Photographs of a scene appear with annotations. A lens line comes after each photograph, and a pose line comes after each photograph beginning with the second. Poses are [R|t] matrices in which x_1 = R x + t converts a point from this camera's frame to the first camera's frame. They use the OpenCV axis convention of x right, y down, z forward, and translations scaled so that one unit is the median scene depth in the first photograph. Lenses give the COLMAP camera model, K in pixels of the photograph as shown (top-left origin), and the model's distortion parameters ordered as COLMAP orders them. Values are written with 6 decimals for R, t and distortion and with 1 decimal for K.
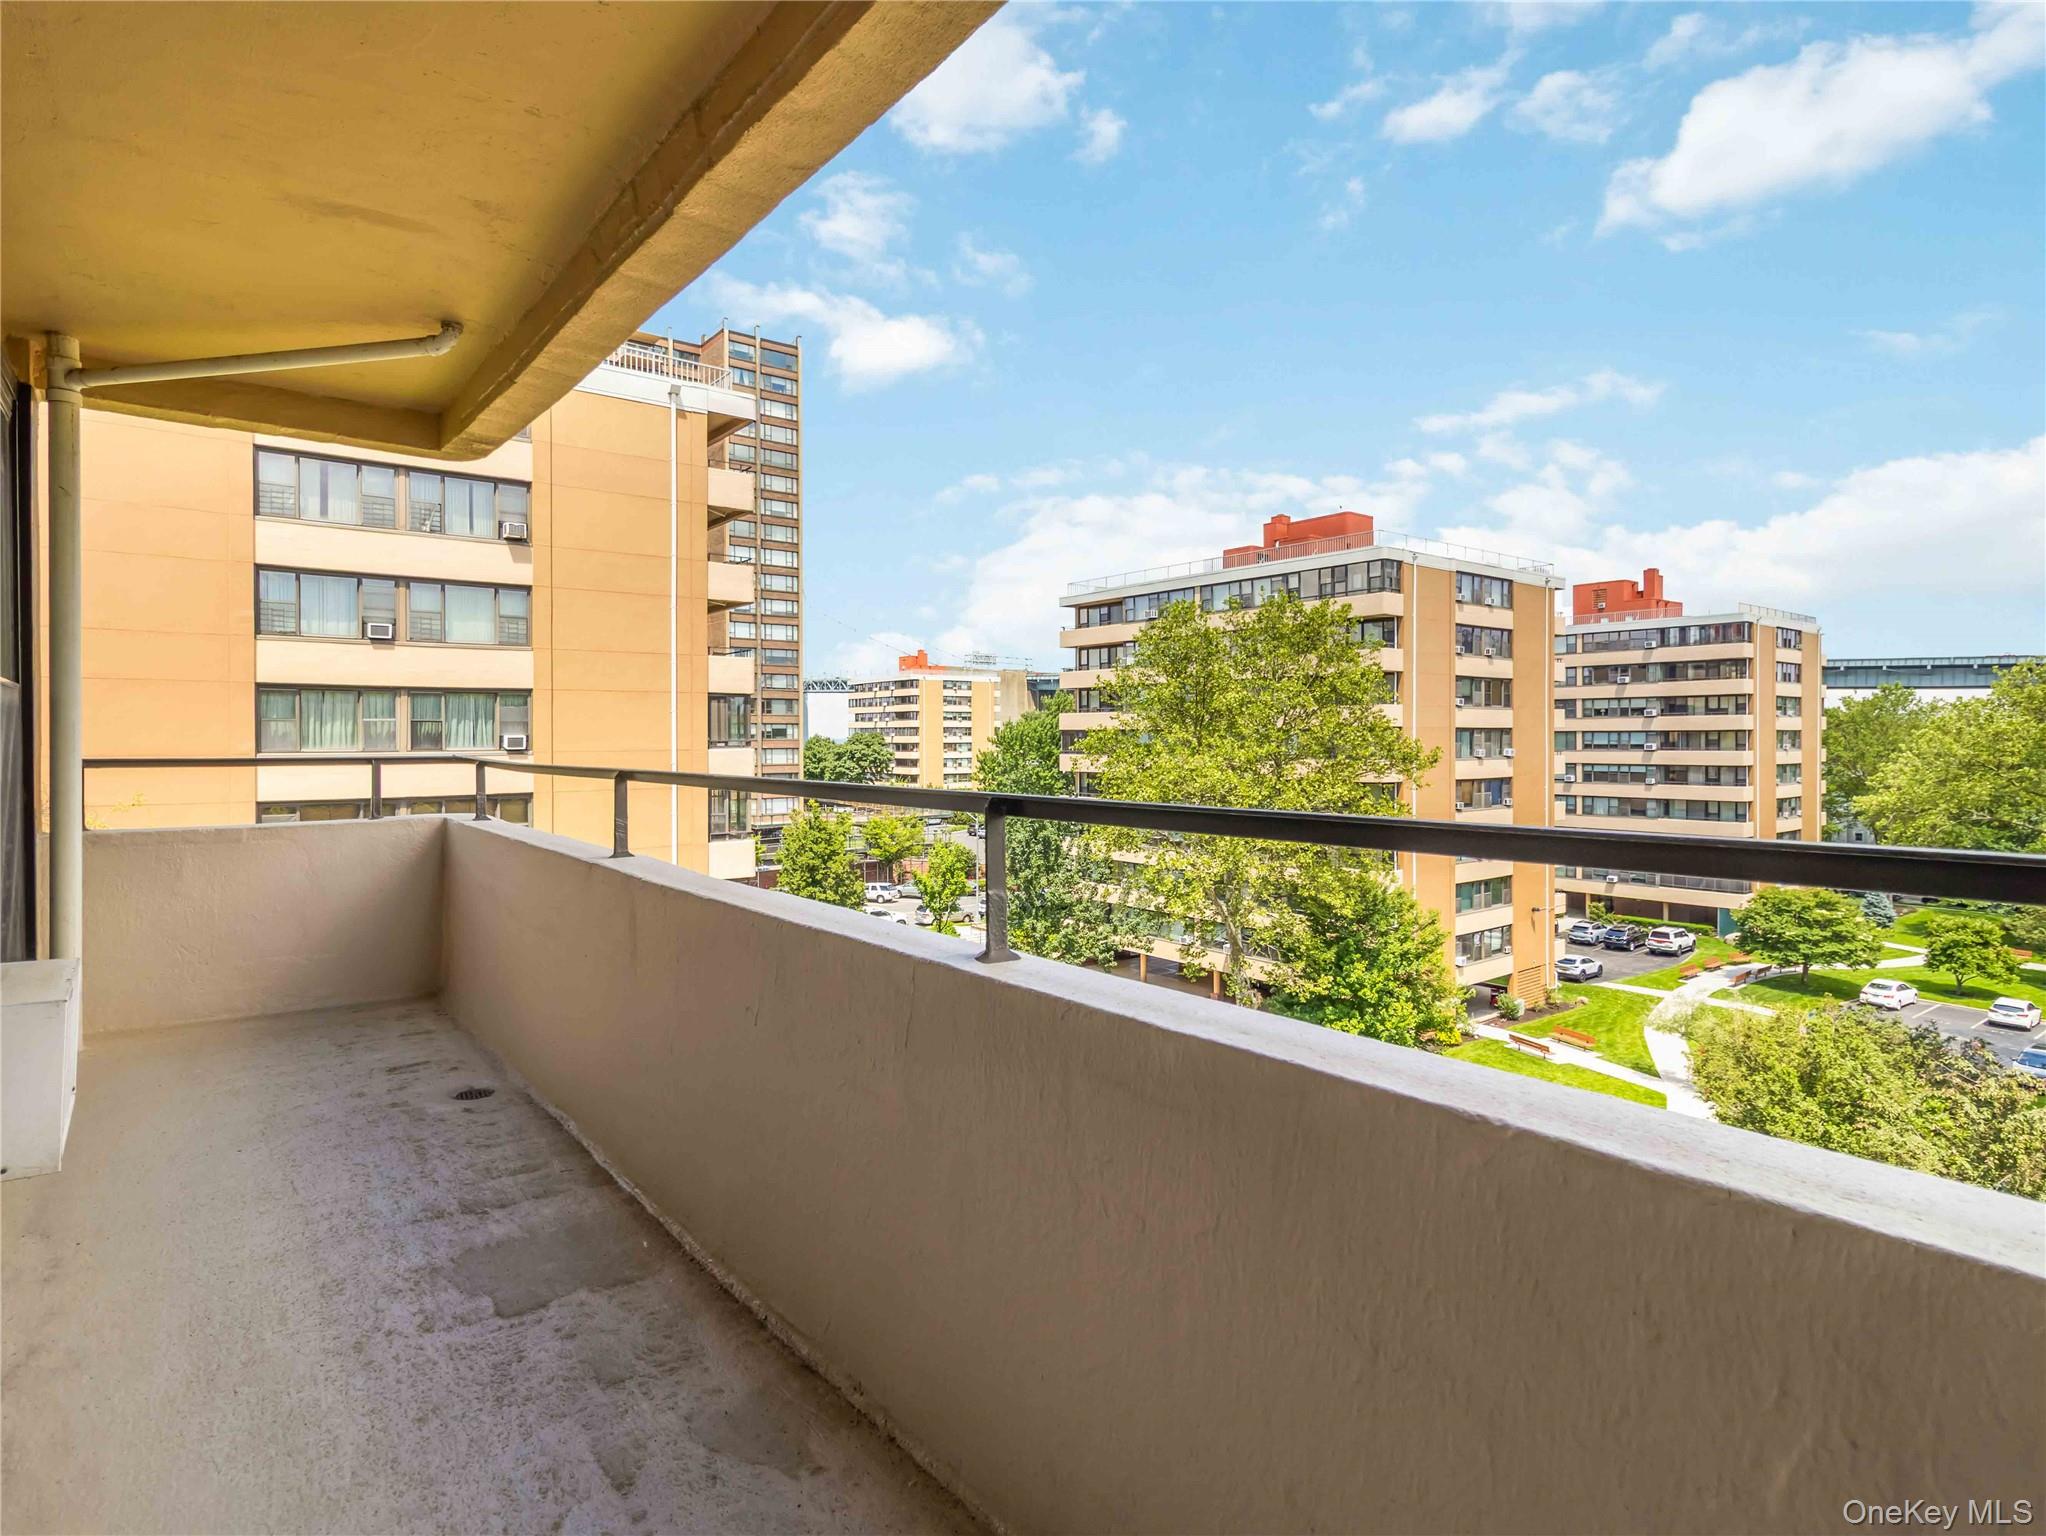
lens RADIAL K [[1077.9, 0, 1031.9], [0, 1077.9, 748.2], [0, 0, 1]] dist [0.002552, 0.000094]
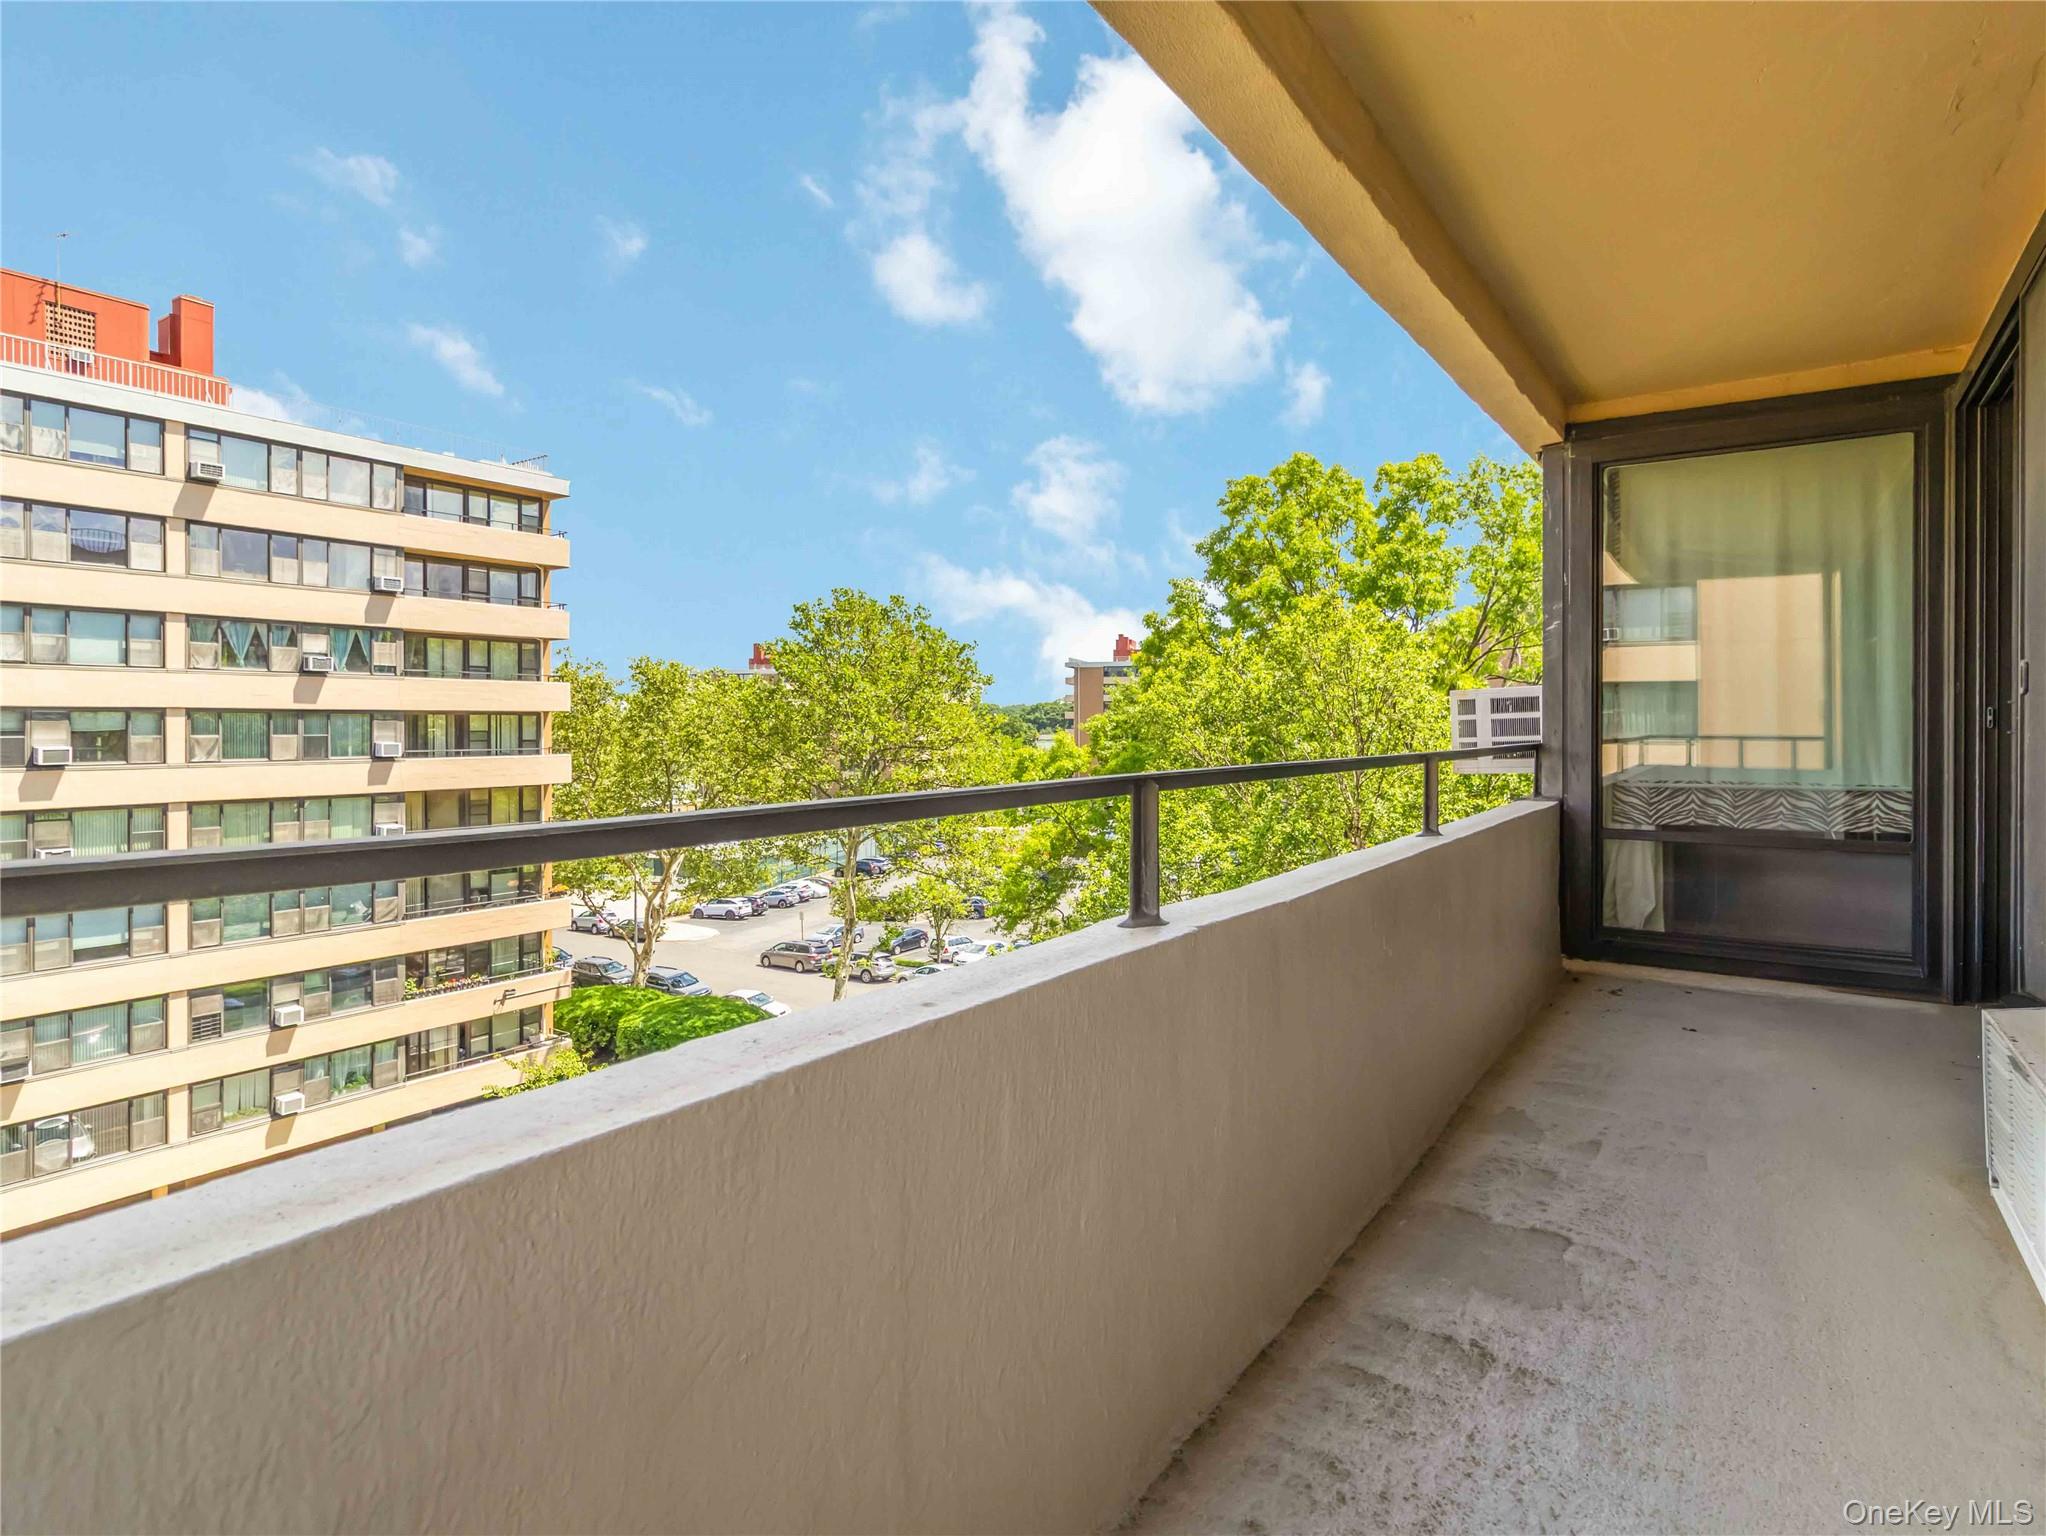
lens RADIAL K [[1077.9, 0, 1031.9], [0, 1077.9, 748.2], [0, 0, 1]] dist [0.002552, 0.000094]
pose [[-0.284556, -0.029657, 0.958201, -1.306733], [0.004424, 0.999470, 0.032248, -0.022756], [-0.958649, 0.013415, -0.284274, 1.733680]]
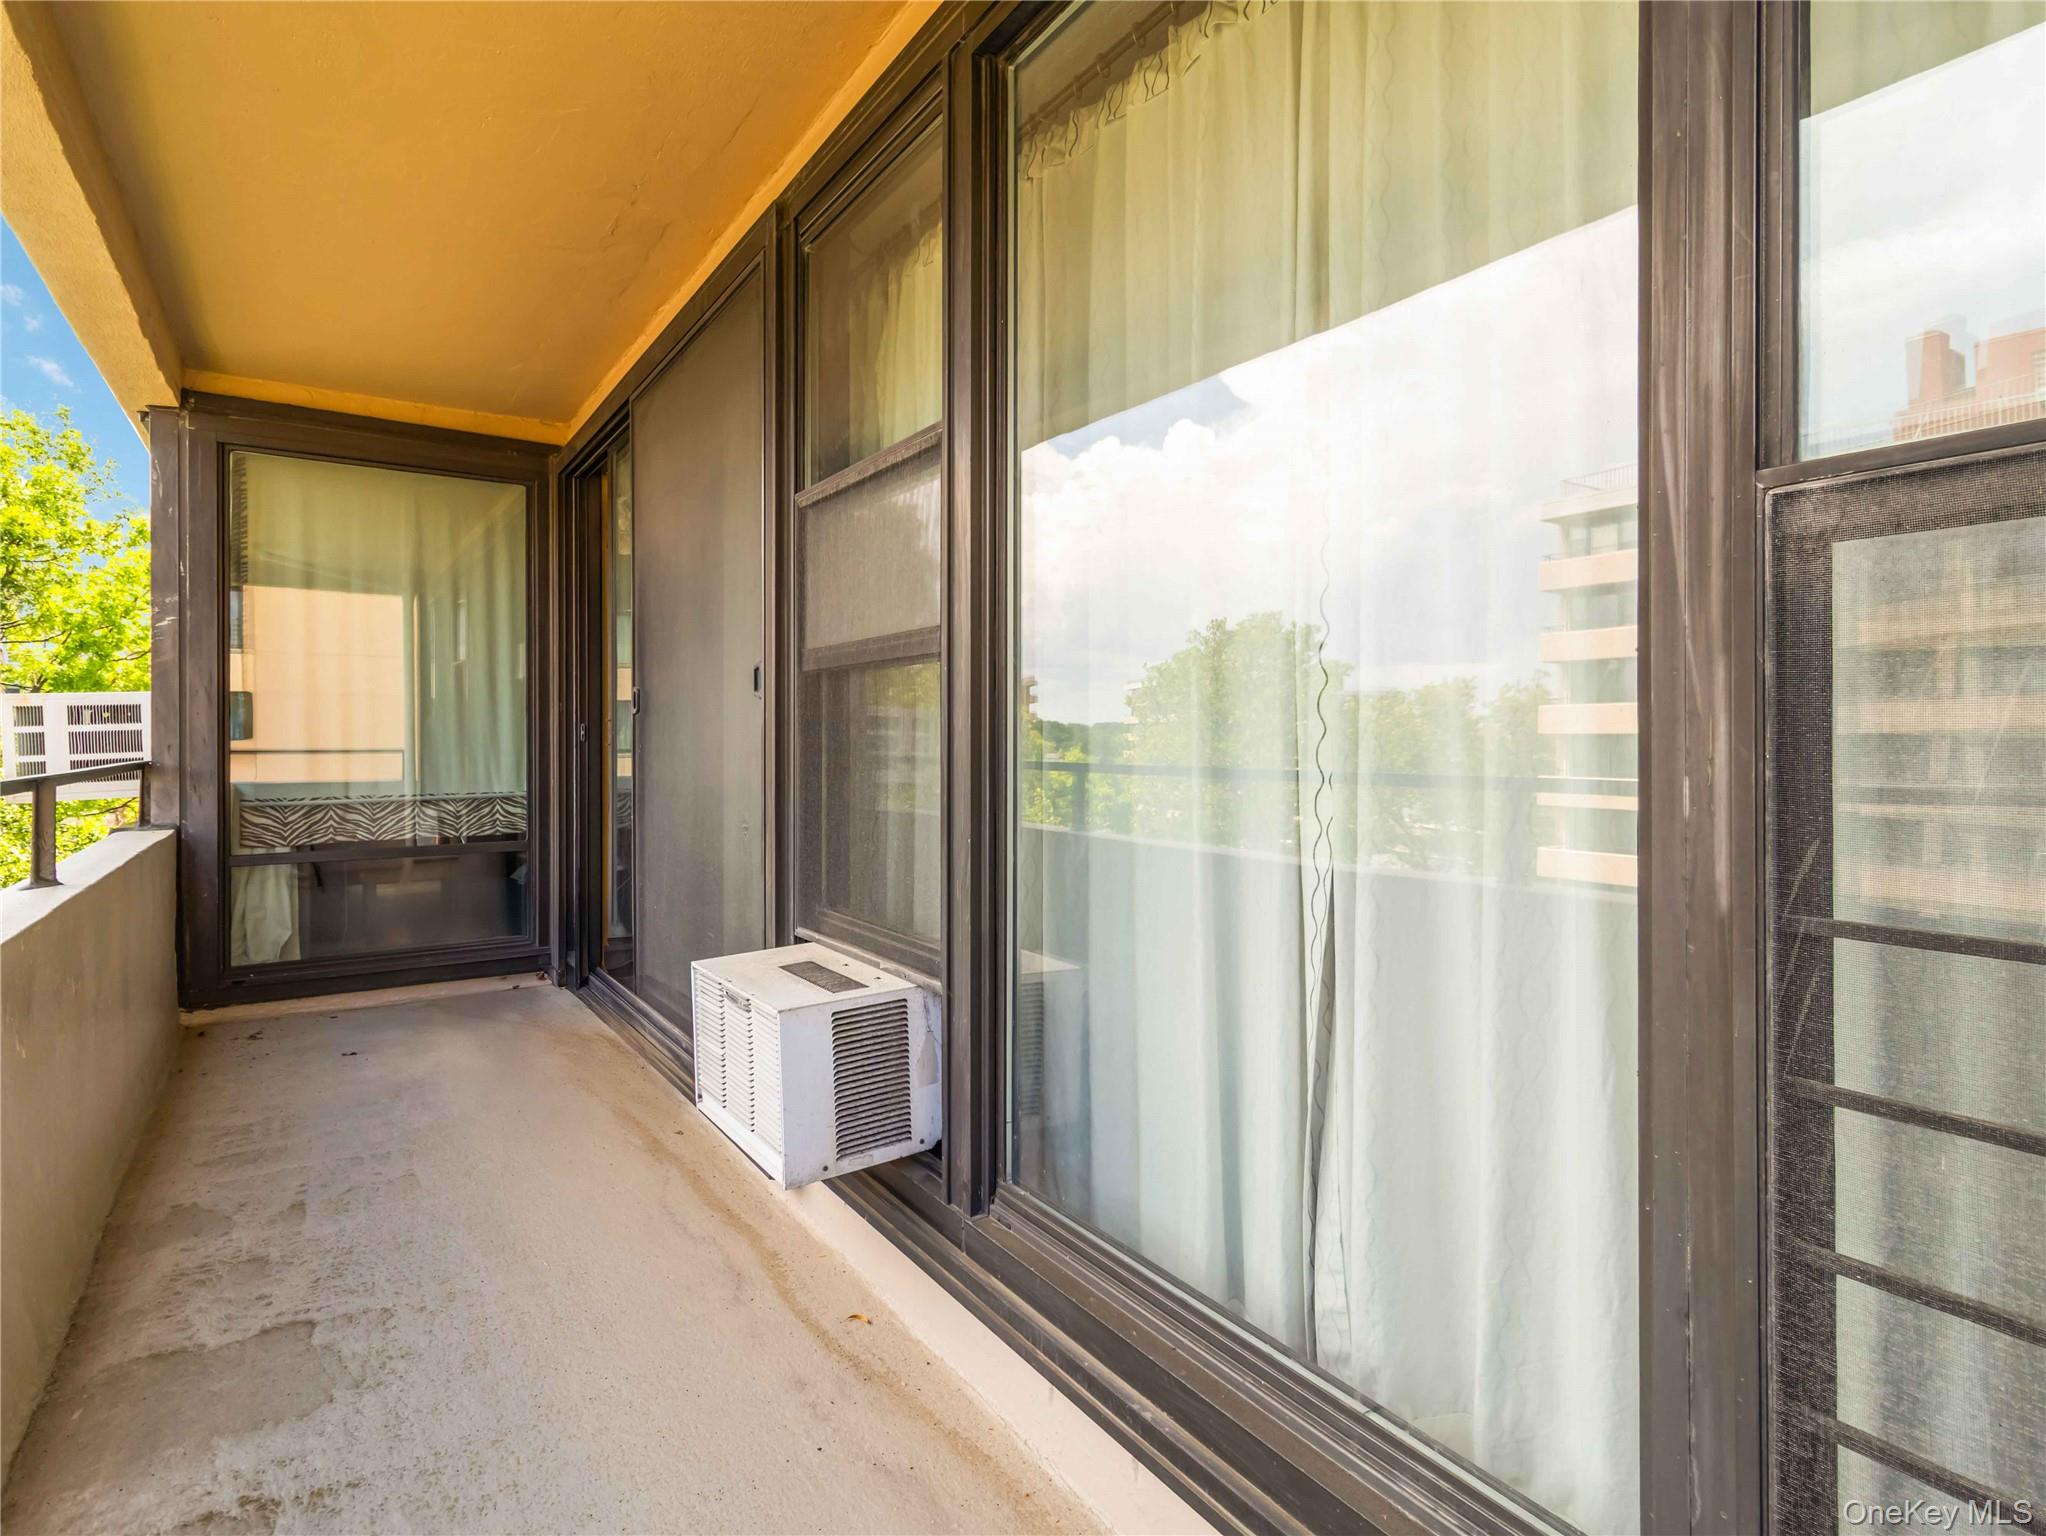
lens RADIAL K [[1077.9, 0, 1031.9], [0, 1077.9, 748.2], [0, 0, 1]] dist [0.002552, 0.000094]
pose [[-0.996019, -0.007638, 0.088809, -1.157757], [-0.006126, 0.999832, 0.017283, -0.020343], [-0.088926, 0.016670, -0.995899, 1.800624]]
